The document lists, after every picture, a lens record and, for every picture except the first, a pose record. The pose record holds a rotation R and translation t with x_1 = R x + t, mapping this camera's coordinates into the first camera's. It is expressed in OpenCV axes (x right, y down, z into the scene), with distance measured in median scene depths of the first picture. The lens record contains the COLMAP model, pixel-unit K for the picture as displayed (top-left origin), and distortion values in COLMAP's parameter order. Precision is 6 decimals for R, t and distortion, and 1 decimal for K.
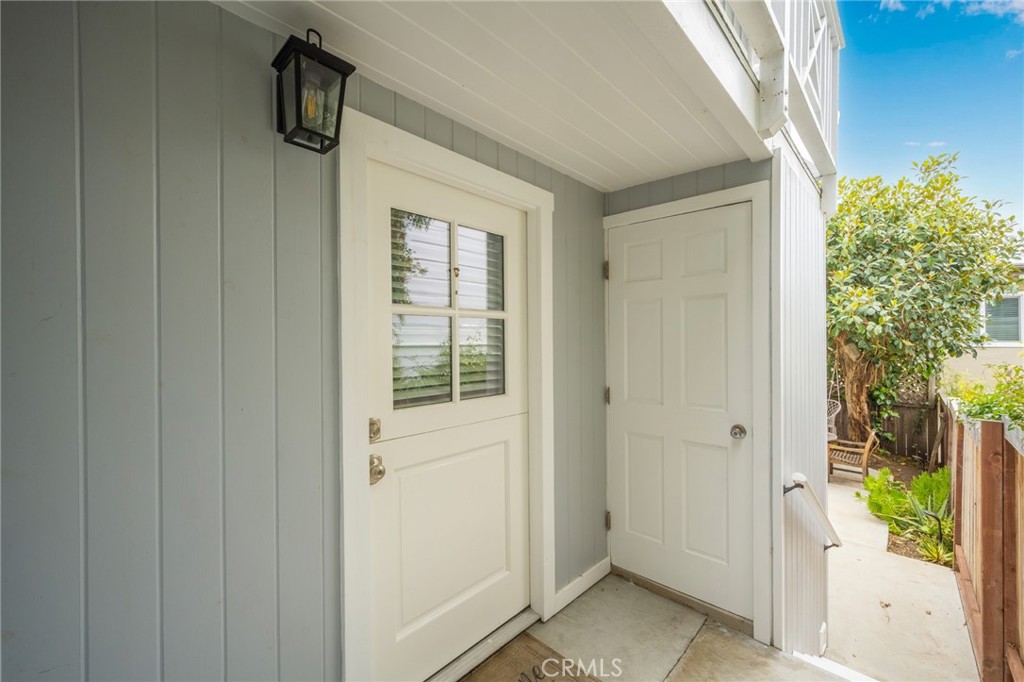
lens RADIAL K [[405.0, 0, 514.4], [0, 405.0, 342.1], [0, 0, 1]] dist [-0.001801, 0.001060]
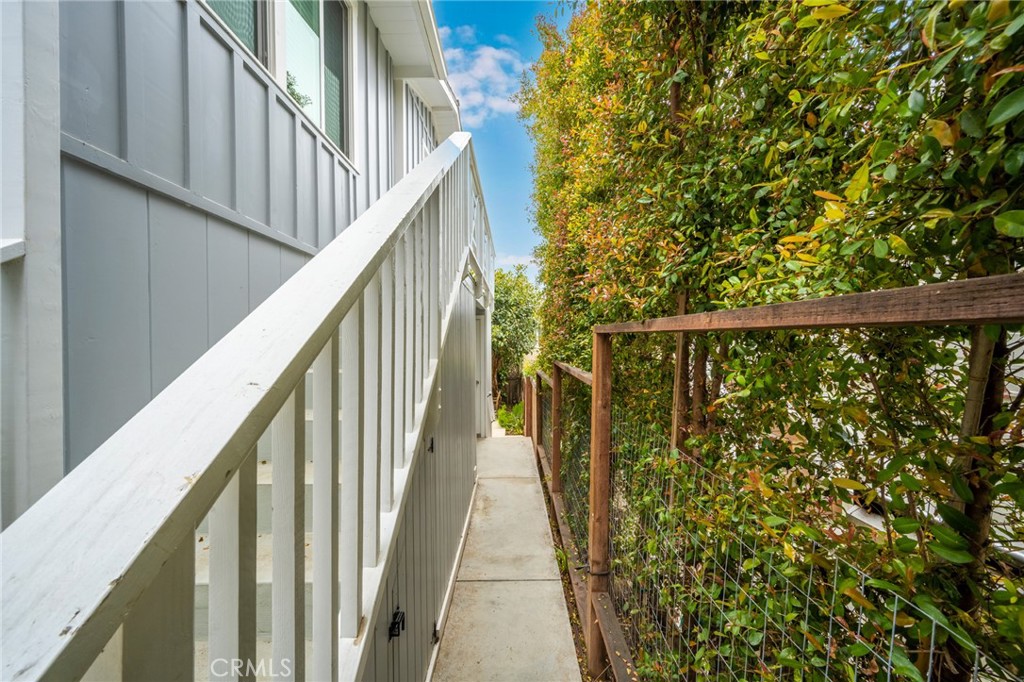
lens RADIAL K [[405.0, 0, 511.8], [0, 405.0, 343.5], [0, 0, 1]] dist [-0.001801, 0.001060]
pose [[0.719590, -0.001409, 0.694398, -0.581997], [-0.000487, 0.999997, 0.002535, -0.033622], [-0.694399, -0.002163, 0.719587, -0.612828]]
